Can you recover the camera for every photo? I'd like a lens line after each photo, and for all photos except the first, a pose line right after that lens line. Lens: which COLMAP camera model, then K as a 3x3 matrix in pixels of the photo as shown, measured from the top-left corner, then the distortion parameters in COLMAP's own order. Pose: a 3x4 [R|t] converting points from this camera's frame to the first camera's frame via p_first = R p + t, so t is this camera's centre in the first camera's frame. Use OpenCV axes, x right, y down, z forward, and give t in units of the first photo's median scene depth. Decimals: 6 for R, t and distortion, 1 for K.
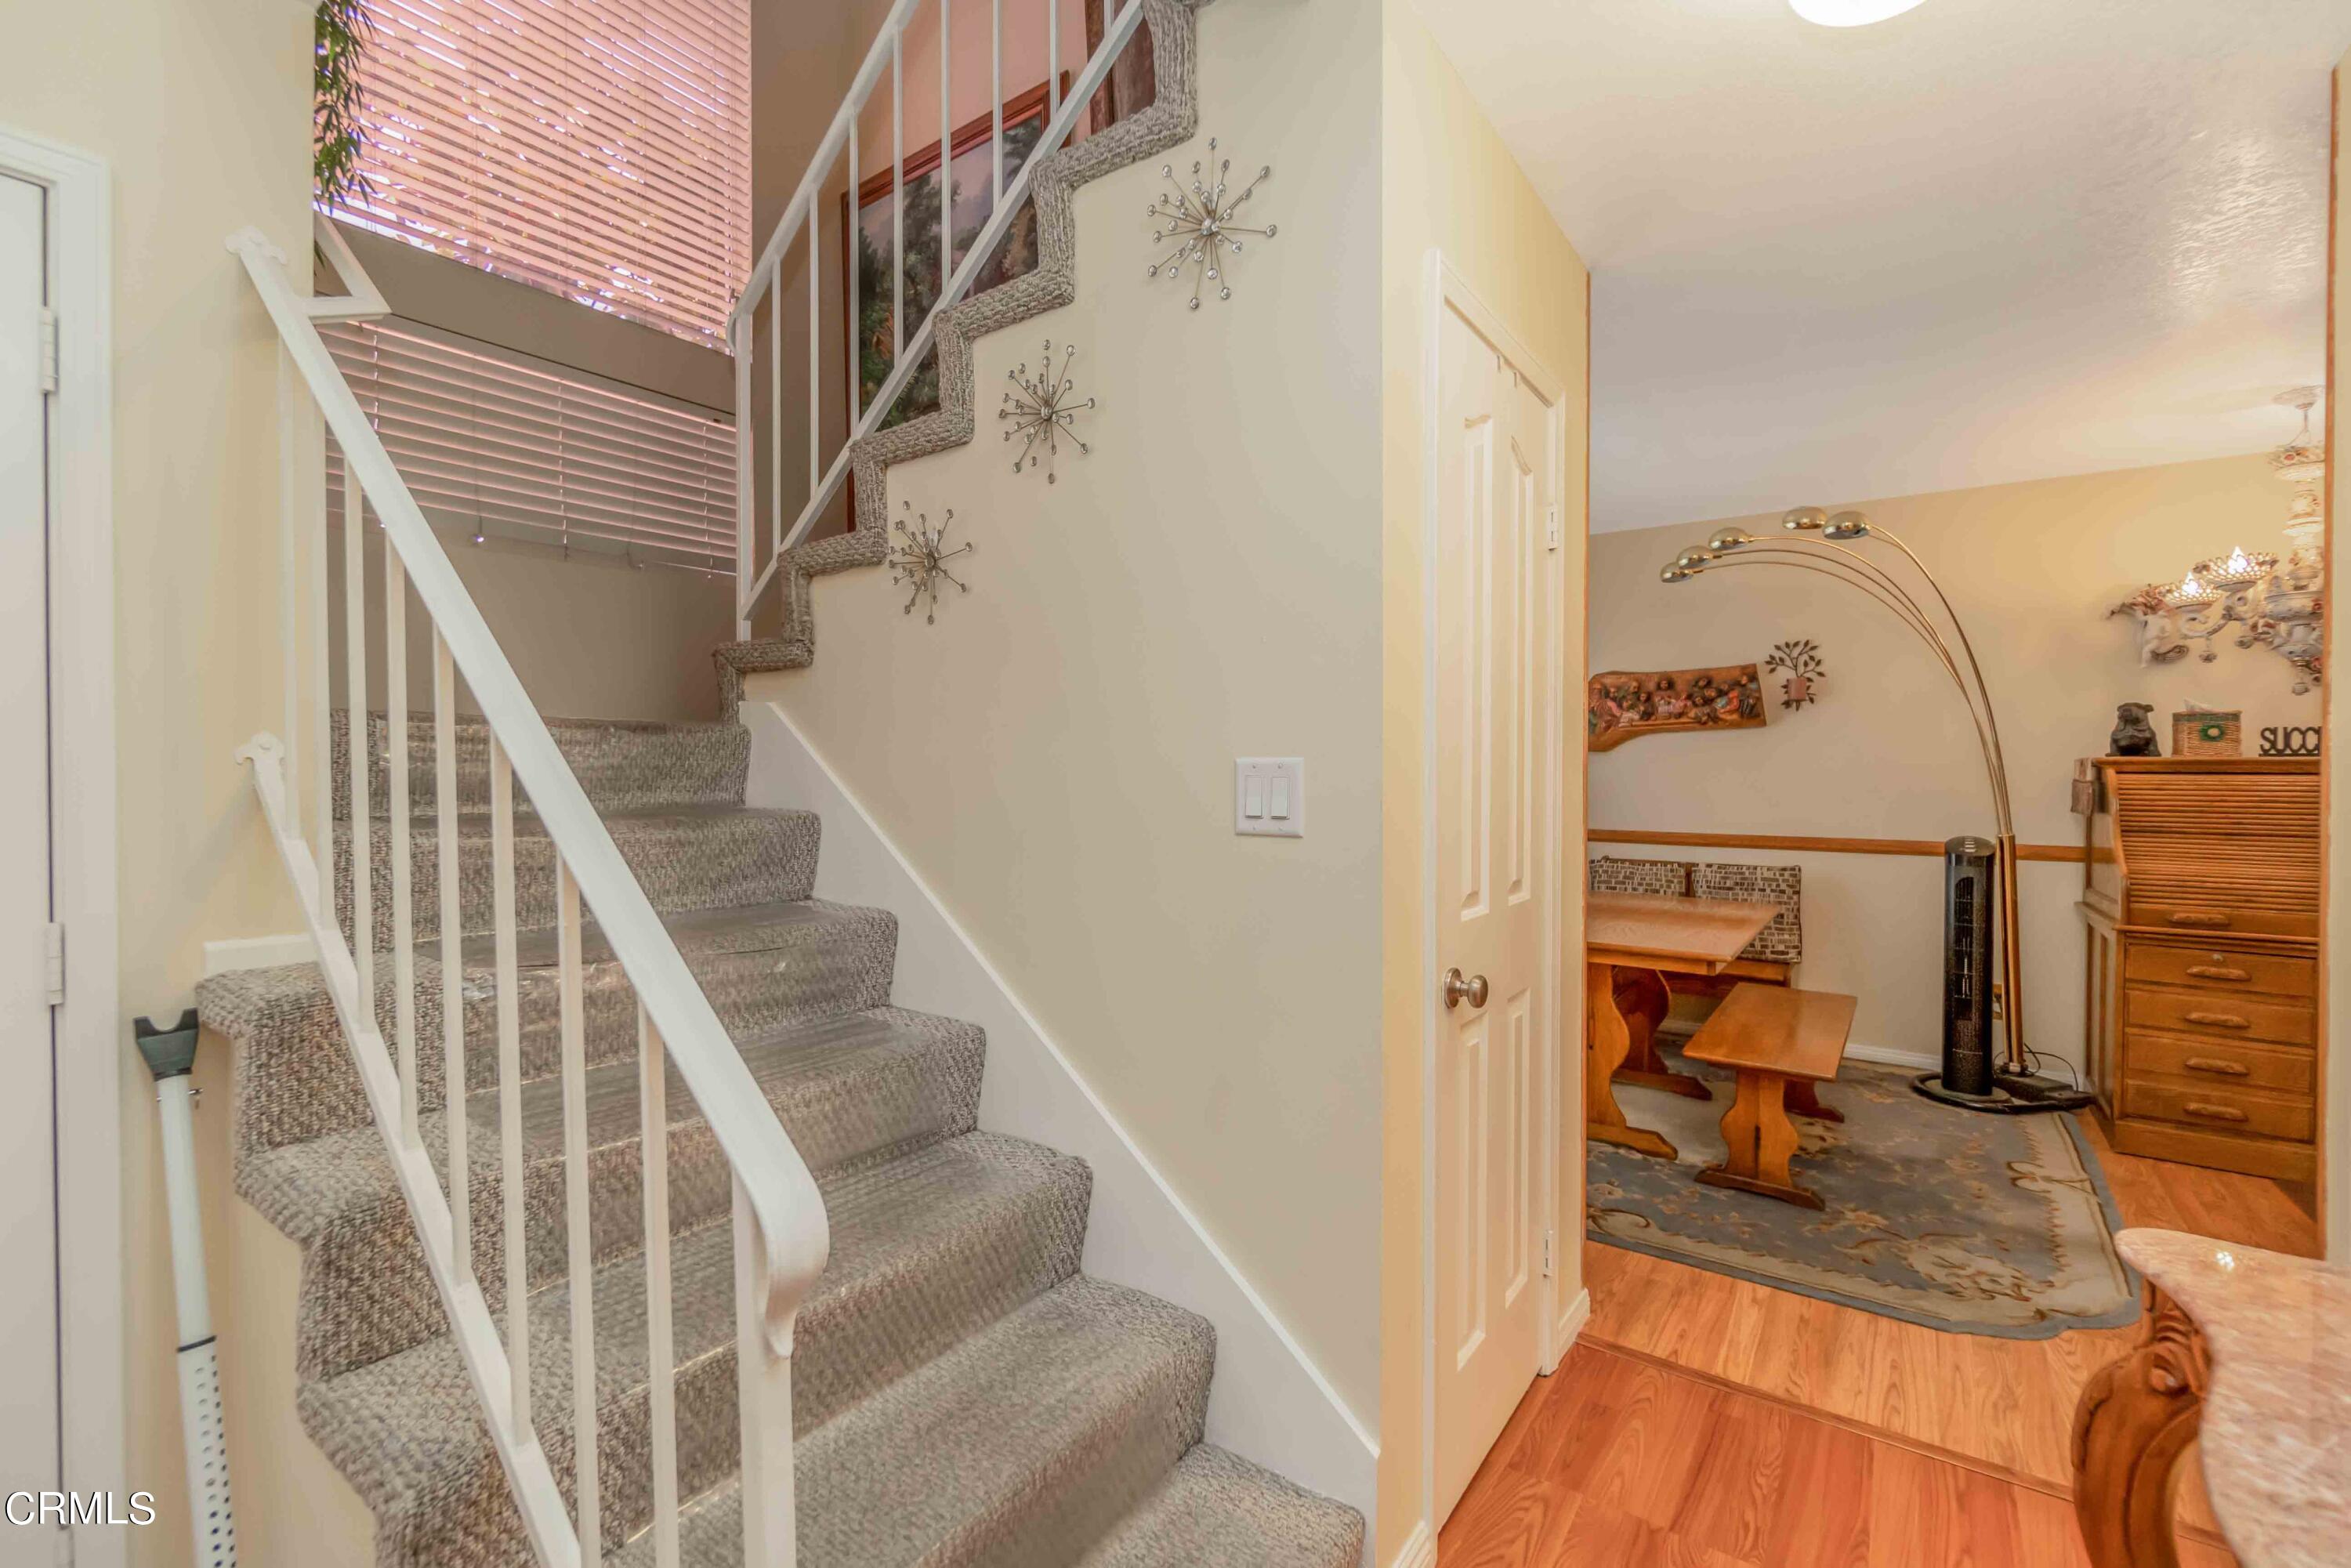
lens RADIAL K [[1011.3, 0, 1165.0], [0, 1011.3, 776.3], [0, 0, 1]] dist [-0.004730, 0.000089]
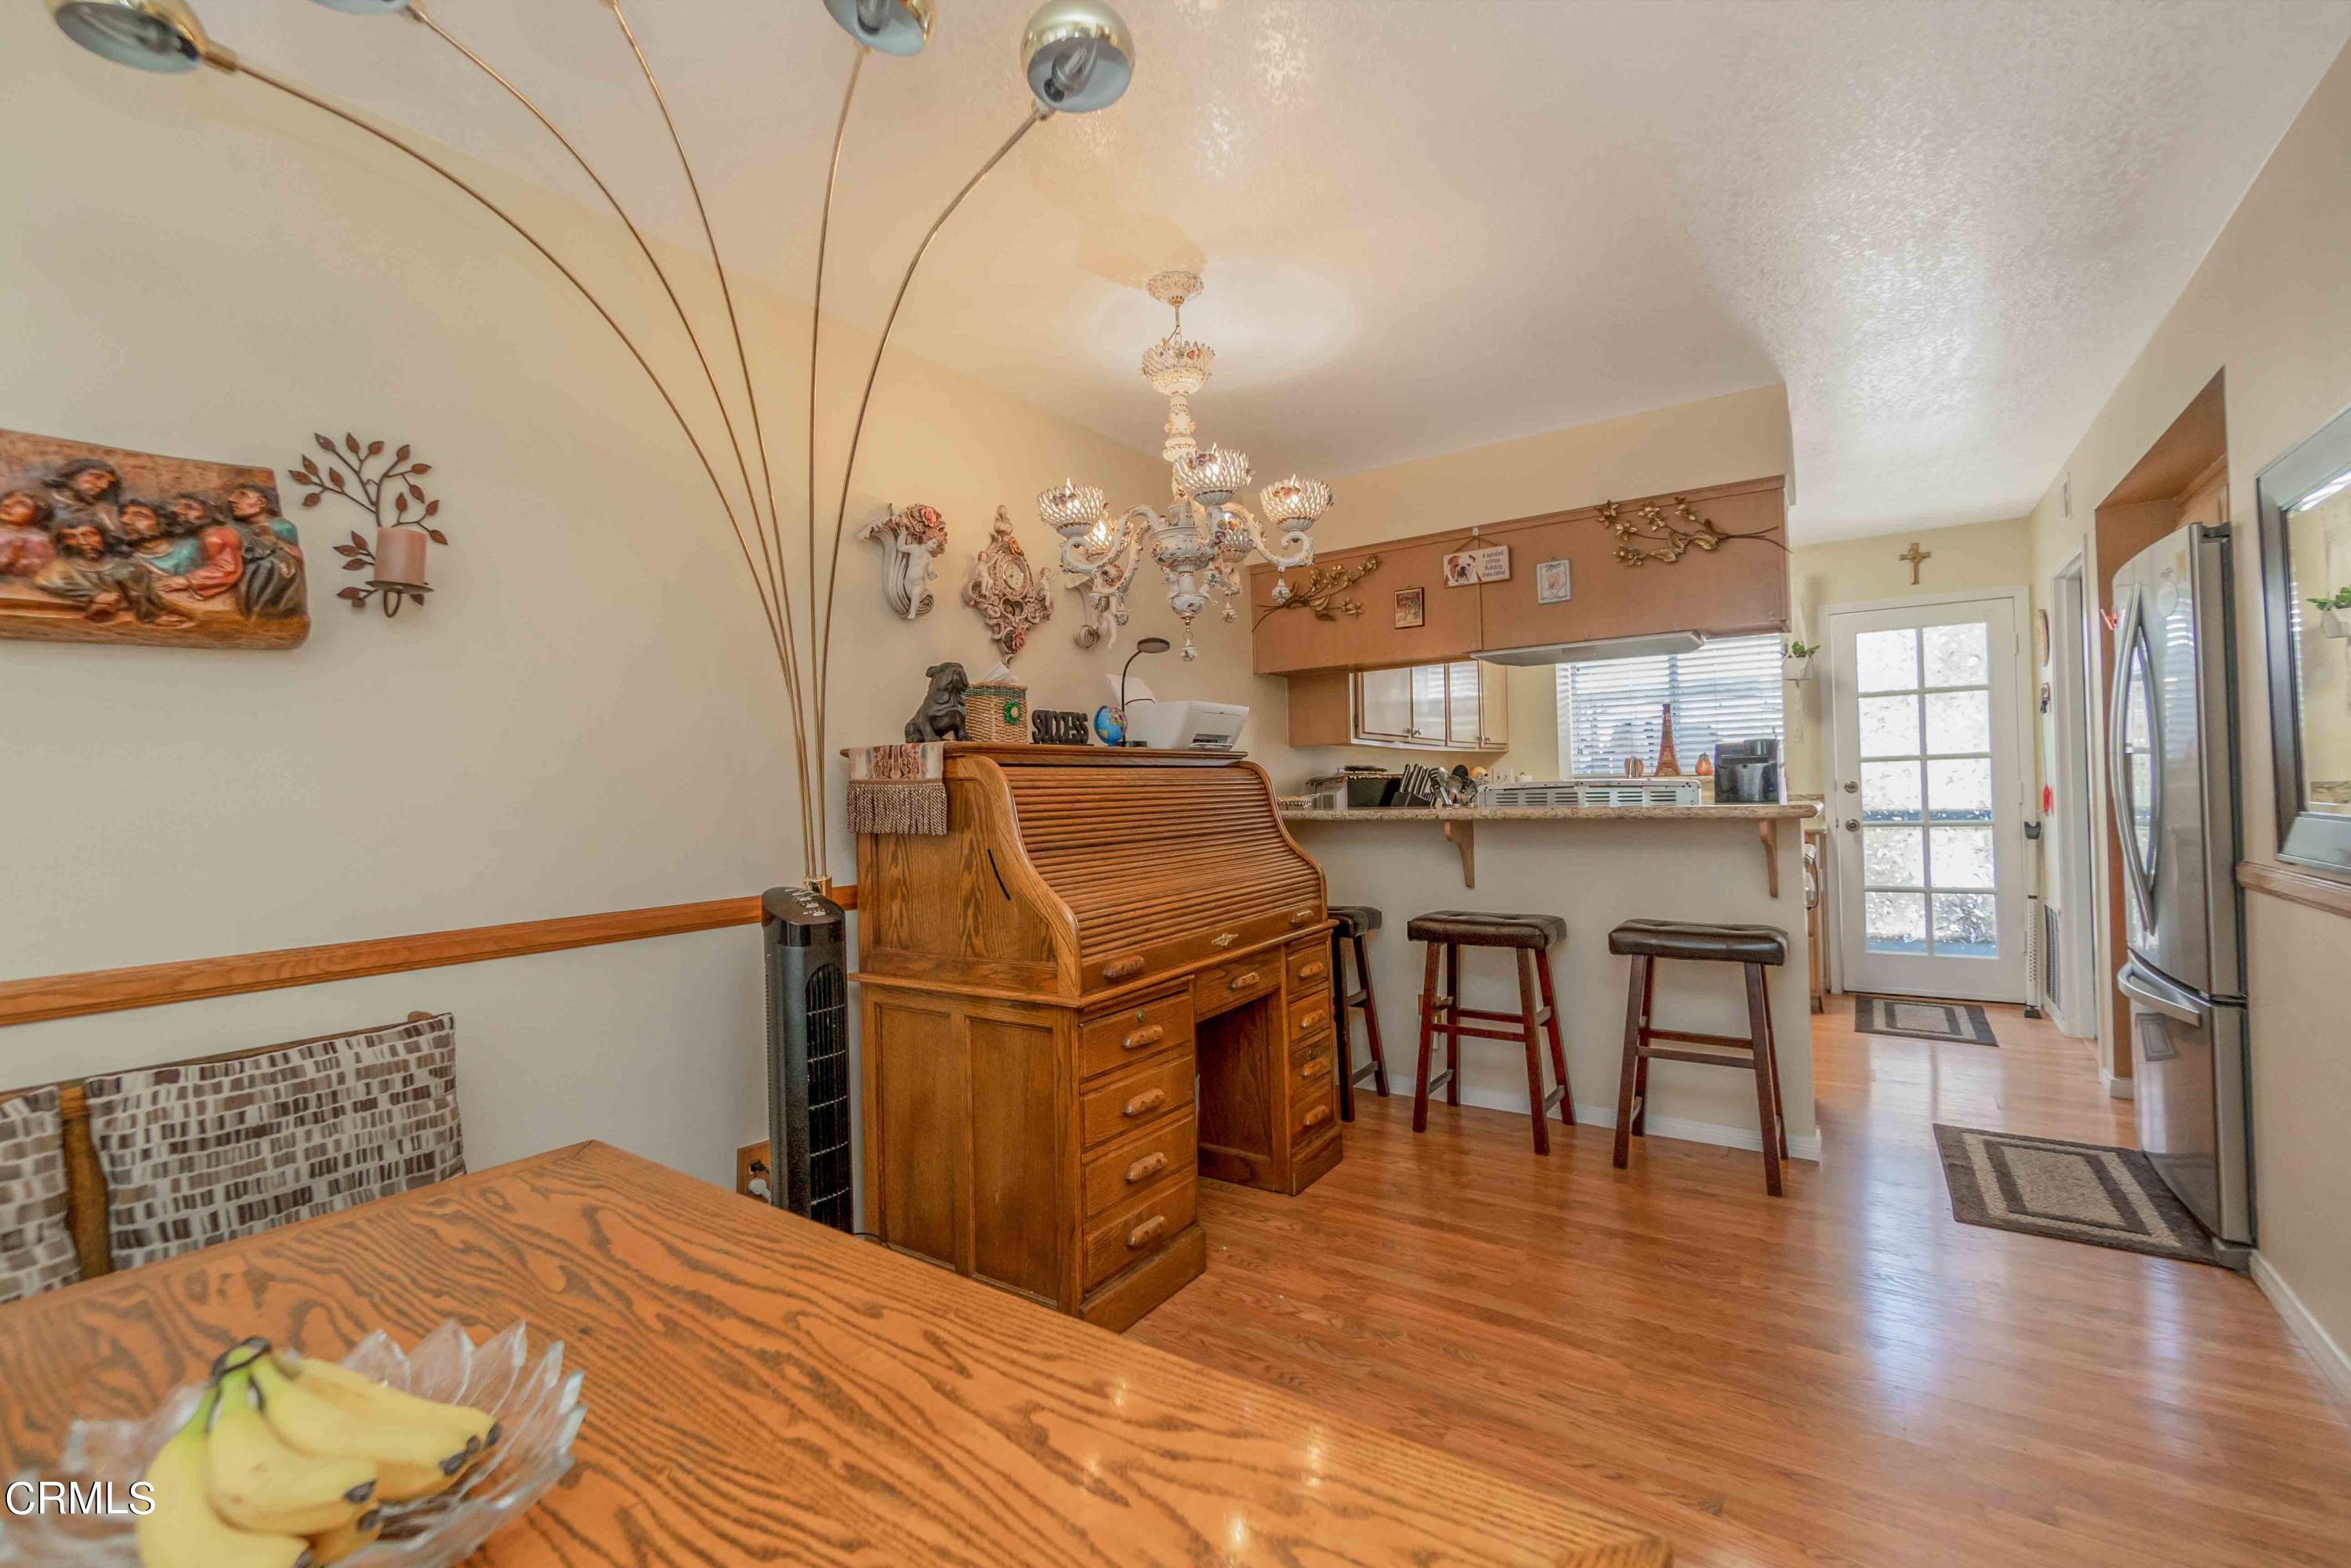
lens RADIAL K [[1011.3, 0, 1162.8], [0, 1011.3, 776.5], [0, 0, 1]] dist [-0.004730, 0.000089]
pose [[-0.026952, 0.011870, 0.999566, 0.280183], [0.036836, 0.999262, -0.010873, 0.015350], [-0.998958, 0.036527, -0.027369, 0.877279]]
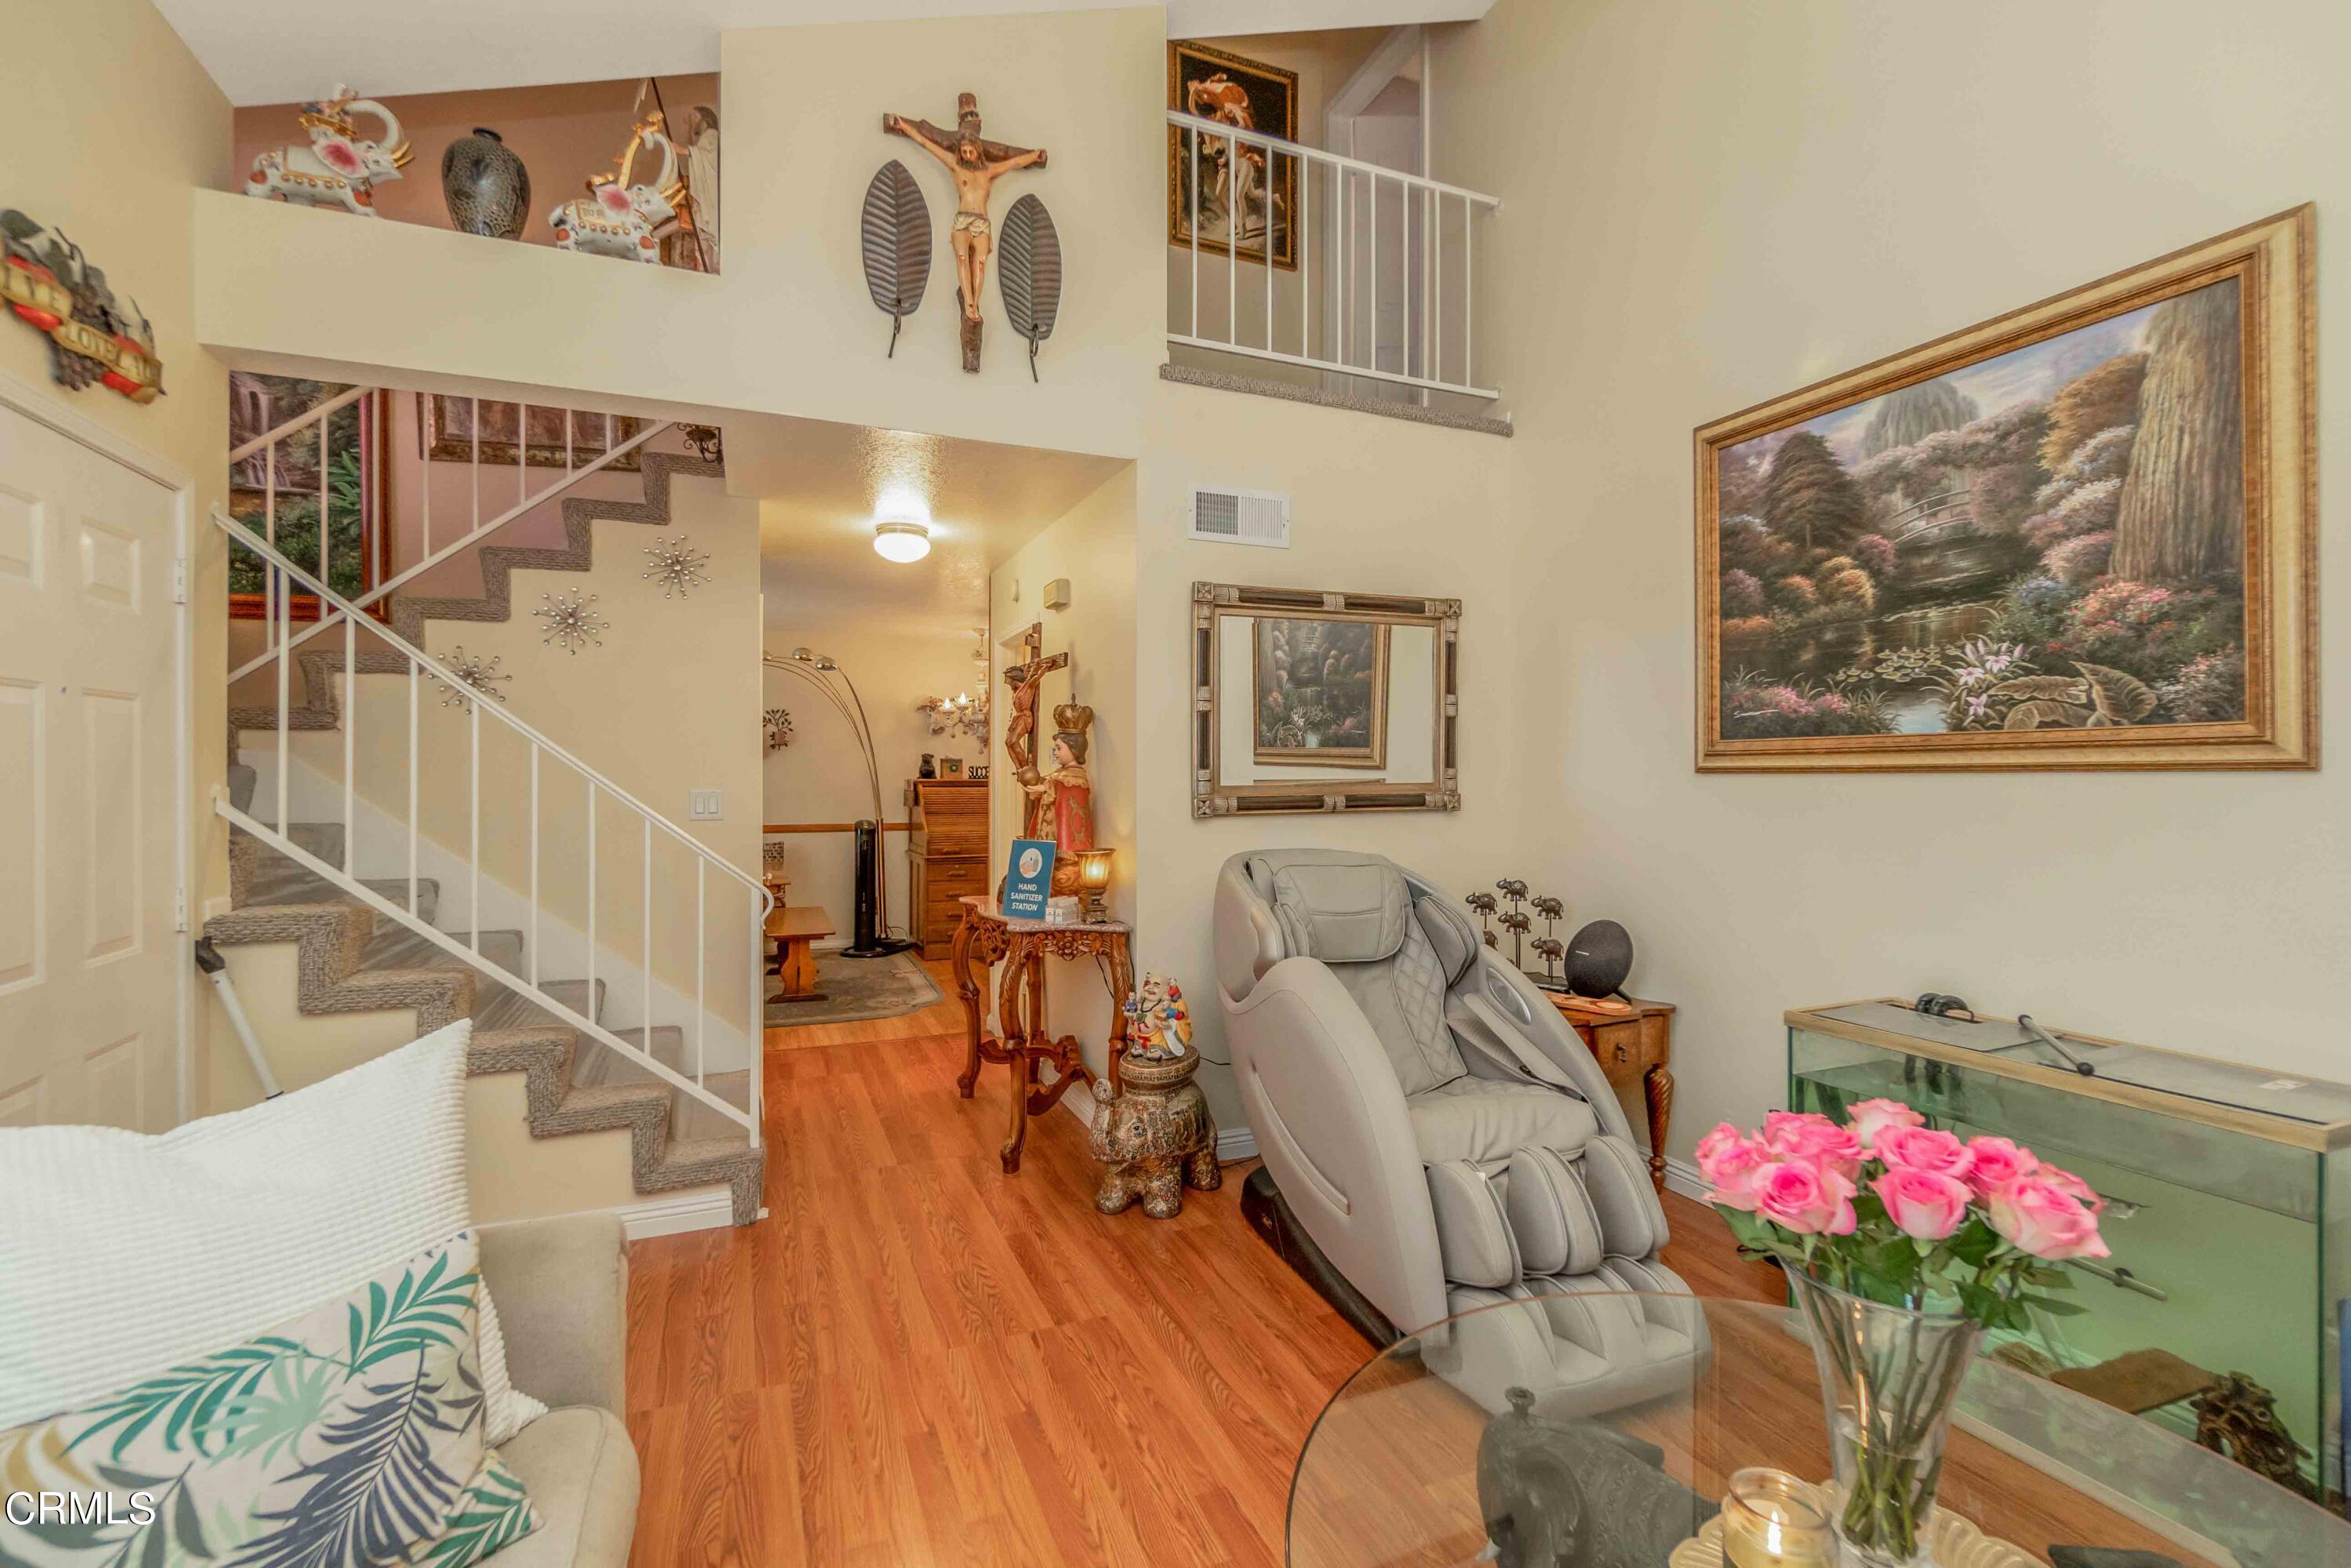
lens RADIAL K [[1011.3, 0, 1157.2], [0, 1011.3, 782.6], [0, 0, 1]] dist [-0.004730, 0.000089]
pose [[0.518687, -0.006867, 0.854936, -0.610235], [0.008599, 0.999959, 0.002815, -0.013363], [-0.854921, 0.005891, 0.518725, -0.521433]]
